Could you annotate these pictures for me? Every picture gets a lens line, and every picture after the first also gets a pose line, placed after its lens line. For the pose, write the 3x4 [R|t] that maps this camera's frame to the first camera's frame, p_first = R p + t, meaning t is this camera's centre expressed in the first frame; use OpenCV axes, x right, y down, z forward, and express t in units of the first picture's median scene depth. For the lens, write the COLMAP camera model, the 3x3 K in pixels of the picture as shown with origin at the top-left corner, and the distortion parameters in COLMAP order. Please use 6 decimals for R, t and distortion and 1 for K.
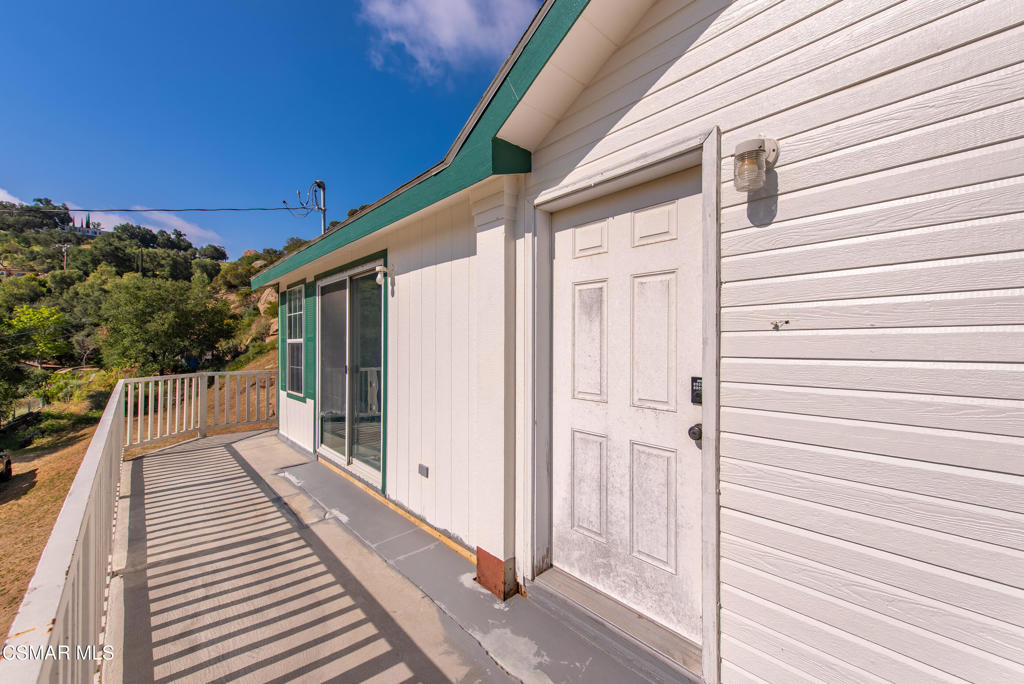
lens RADIAL K [[406.5, 0, 509.2], [0, 406.5, 346.8], [0, 0, 1]] dist [0.011558, -0.003910]
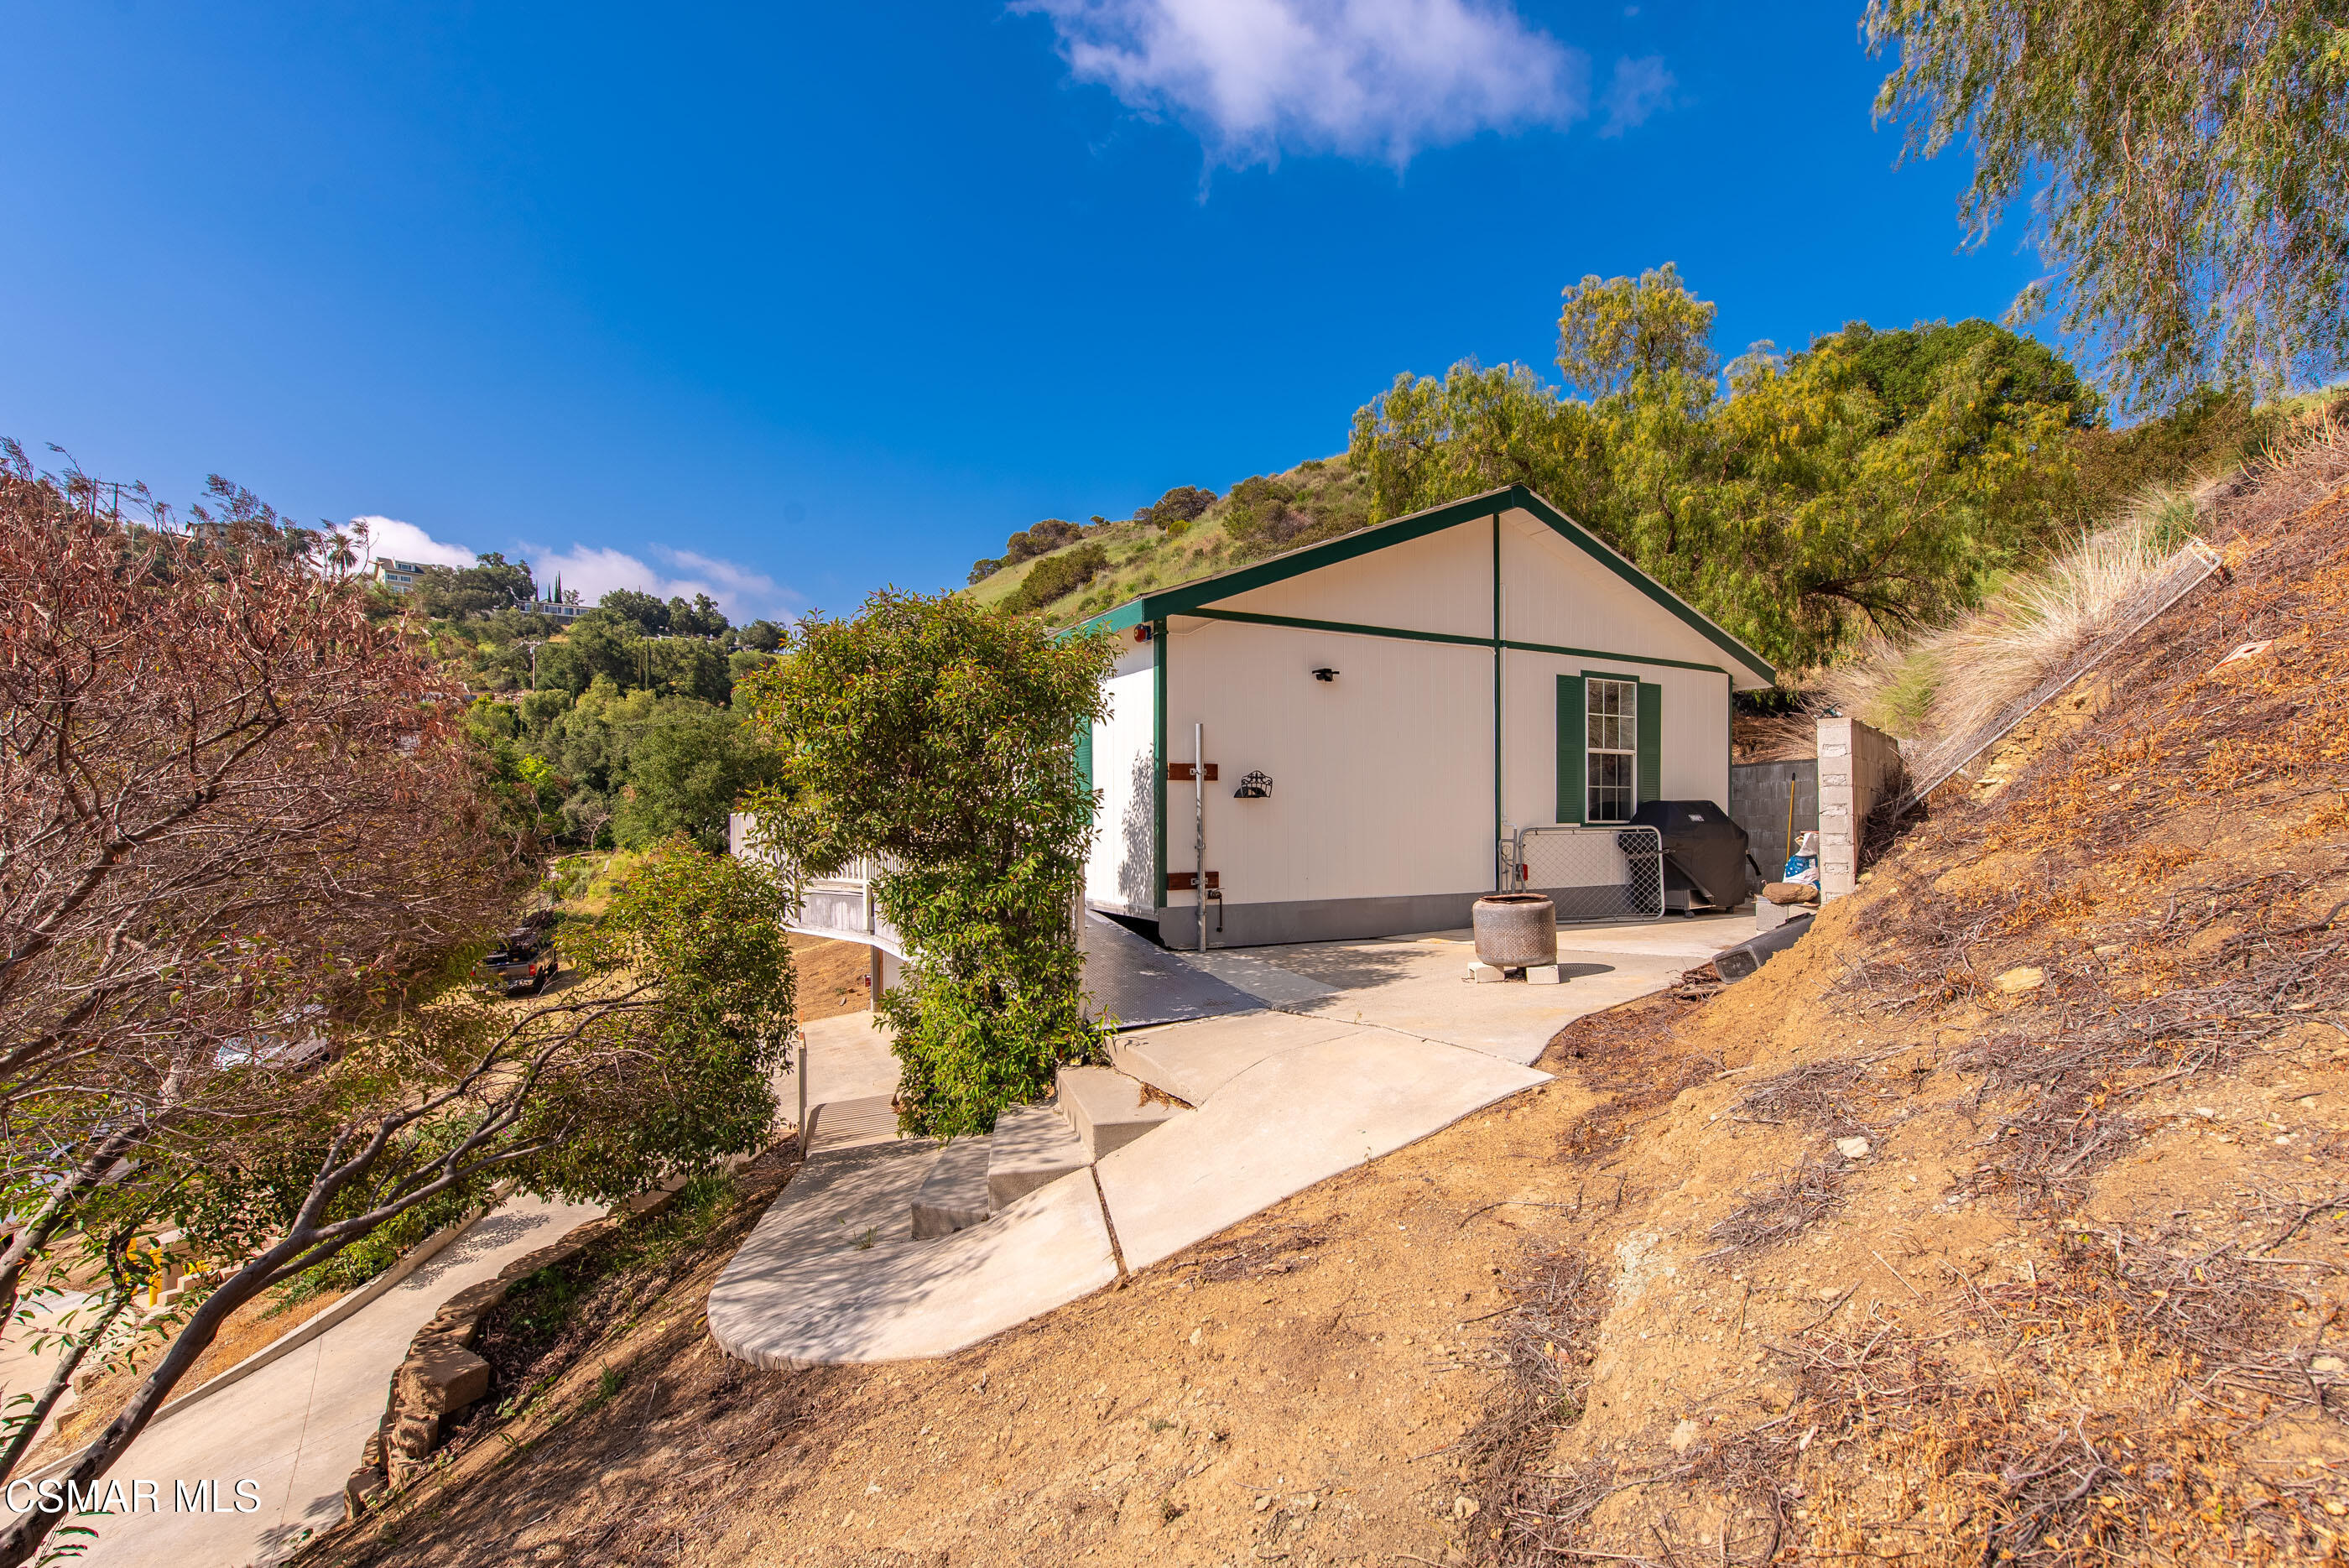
lens RADIAL K [[1002.9, 0, 1162.1], [0, 1002.9, 827.4], [0, 0, 1]] dist [0.011446, -0.000176]
pose [[0.968861, -0.005368, -0.247549, 0.095009], [0.005901, 0.999982, 0.001410, 0.007738], [0.247537, -0.002827, 0.968874, -0.136686]]
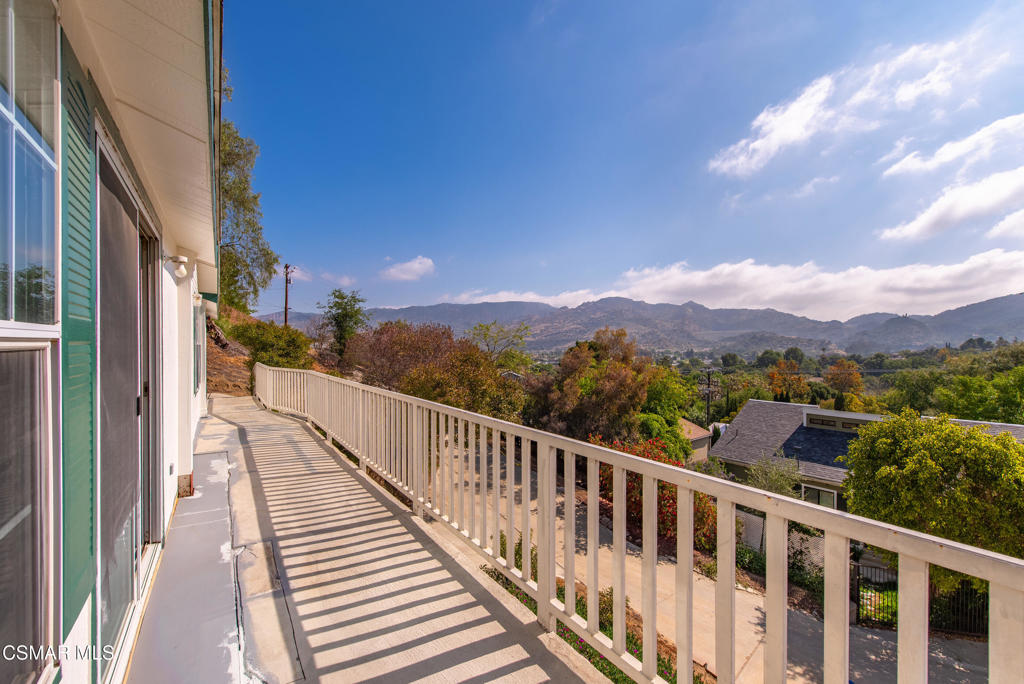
lens RADIAL K [[398.8, 0, 512.2], [0, 398.8, 346.5], [0, 0, 1]] dist [0.009351, -0.000314]
pose [[-0.992265, -0.001259, 0.124134, -0.285135], [-0.001377, 0.999999, -0.000864, -0.000810], [-0.124133, -0.001029, -0.992265, 0.448948]]
